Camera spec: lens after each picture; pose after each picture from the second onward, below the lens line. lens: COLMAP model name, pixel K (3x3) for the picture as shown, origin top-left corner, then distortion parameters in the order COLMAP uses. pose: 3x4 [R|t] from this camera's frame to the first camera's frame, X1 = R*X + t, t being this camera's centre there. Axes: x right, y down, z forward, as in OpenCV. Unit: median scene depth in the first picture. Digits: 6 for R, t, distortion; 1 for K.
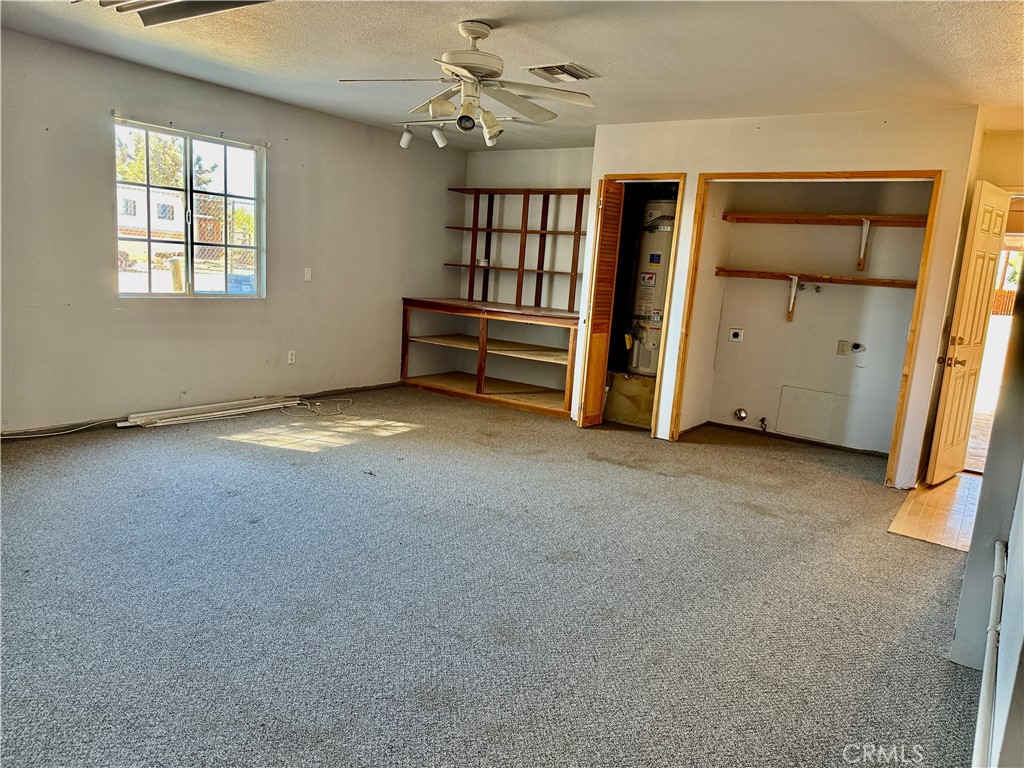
lens RADIAL K [[717.1, 0, 512.0], [0, 717.1, 384.0], [0, 0, 1]] dist [0.068078, -0.093143]
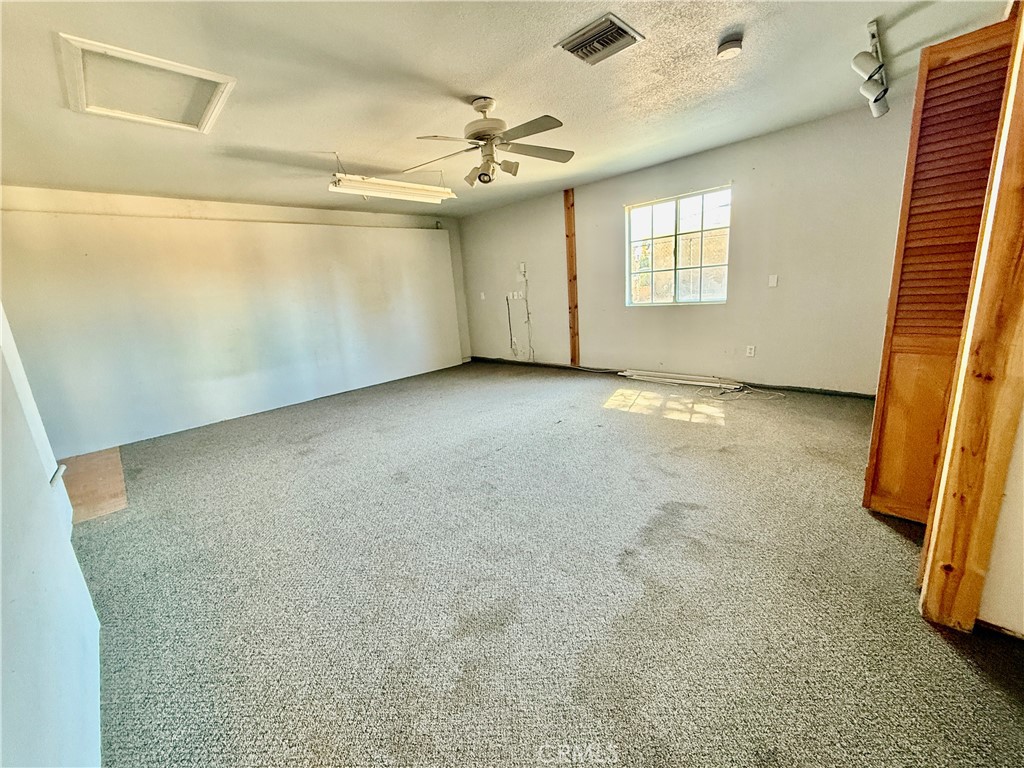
lens RADIAL K [[409.1, 0, 508.2], [0, 409.1, 385.1], [0, 0, 1]] dist [0.001027, 0.000158]
pose [[-0.178825, 0.173716, -0.968424, 0.554197], [-0.098368, 0.976201, 0.193275, -0.092425], [0.978951, 0.129824, -0.157481, 0.885226]]
